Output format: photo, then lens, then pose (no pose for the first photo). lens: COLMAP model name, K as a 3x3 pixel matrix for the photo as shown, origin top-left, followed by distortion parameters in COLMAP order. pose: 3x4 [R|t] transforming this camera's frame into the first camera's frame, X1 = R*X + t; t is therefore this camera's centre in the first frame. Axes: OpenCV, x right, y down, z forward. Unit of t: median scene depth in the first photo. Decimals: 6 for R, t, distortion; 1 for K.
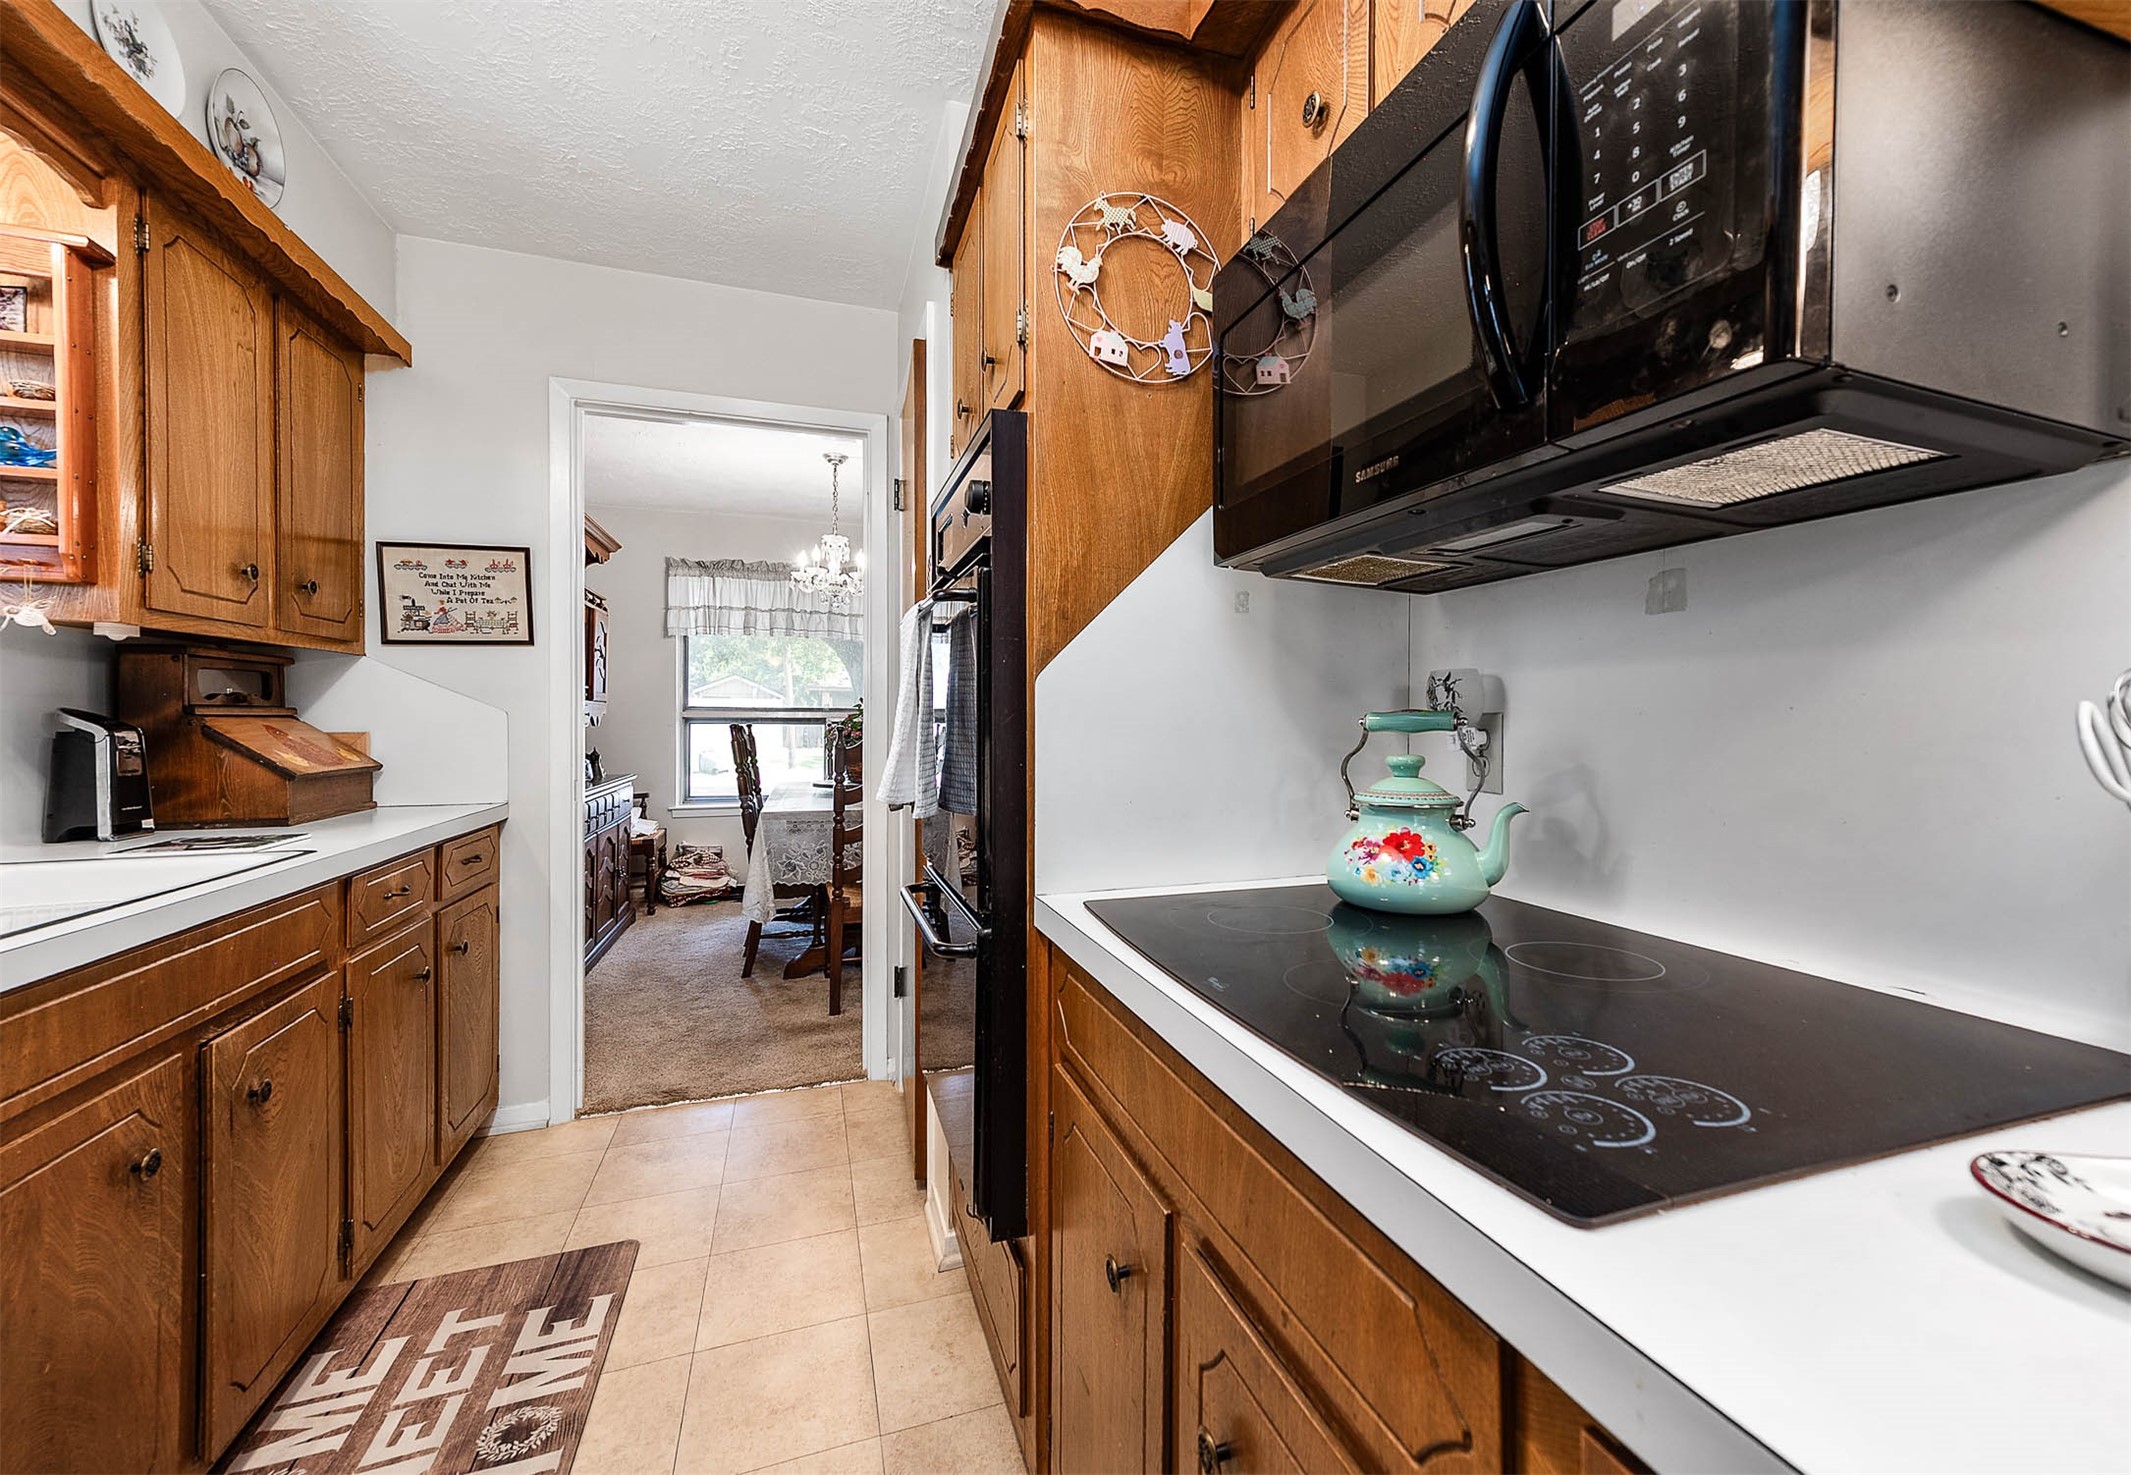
lens RADIAL K [[868.6, 0, 1101.7], [0, 868.6, 725.4], [0, 0, 1]] dist [0.010085, 0.000098]
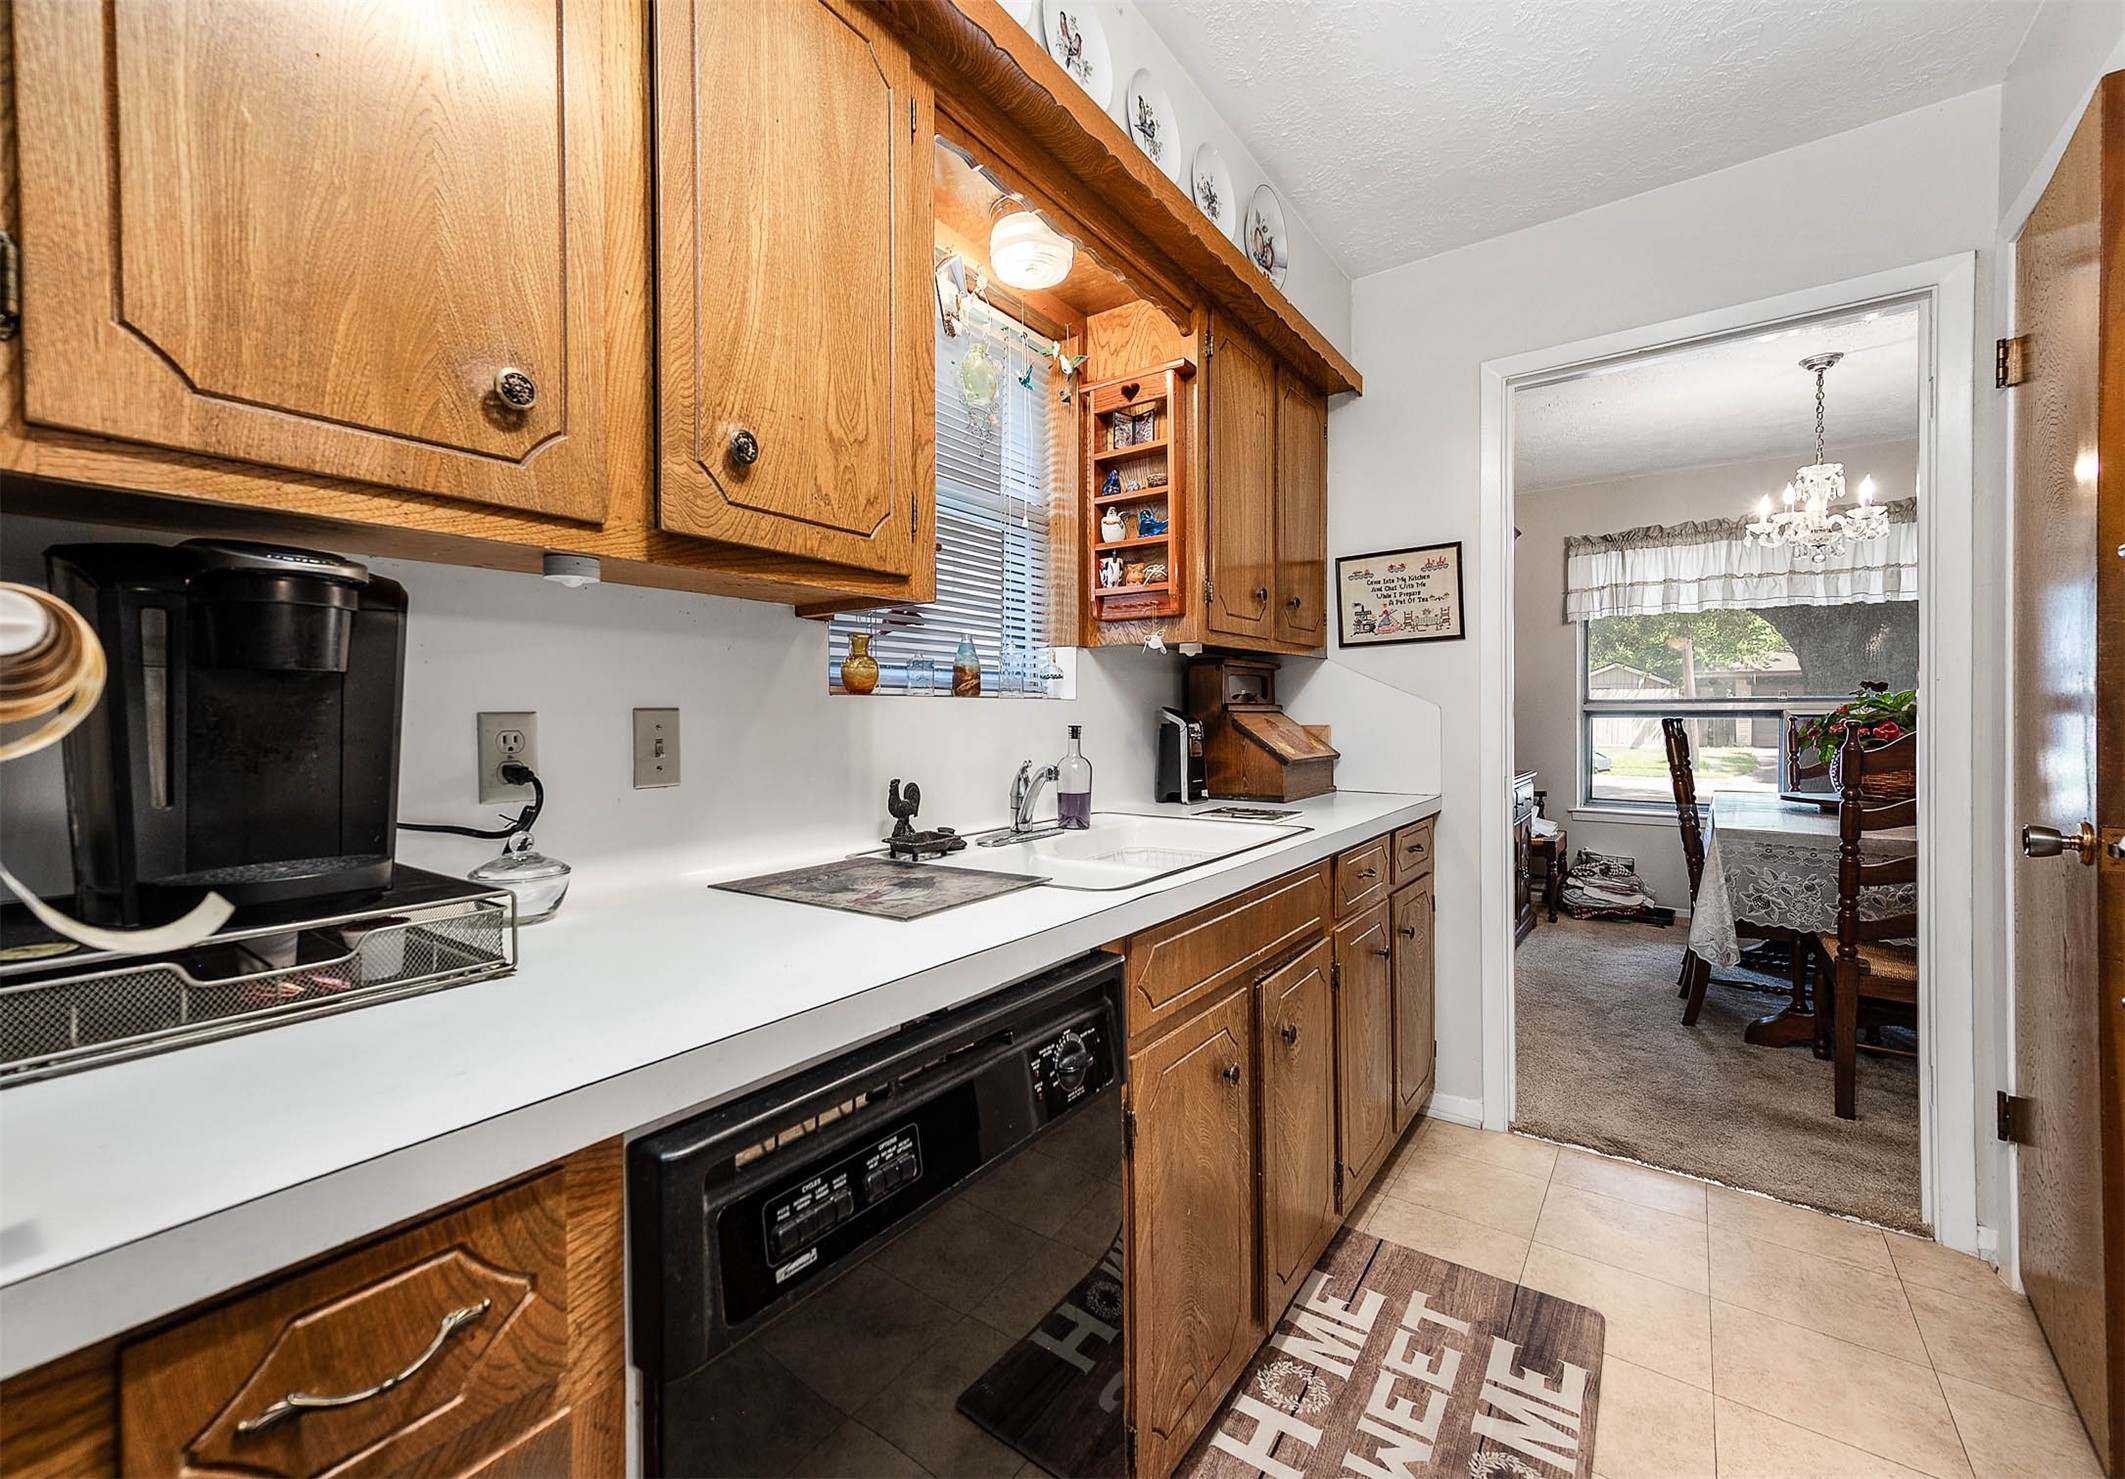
lens RADIAL K [[879.6, 0, 1051.6], [0, 879.6, 723.5], [0, 0, 1]] dist [0.019367, -0.000005]
pose [[0.571295, 0.004589, -0.820732, -0.105124], [-0.000640, 0.999987, 0.005146, -0.000202], [0.820744, -0.002415, 0.571290, 0.041440]]
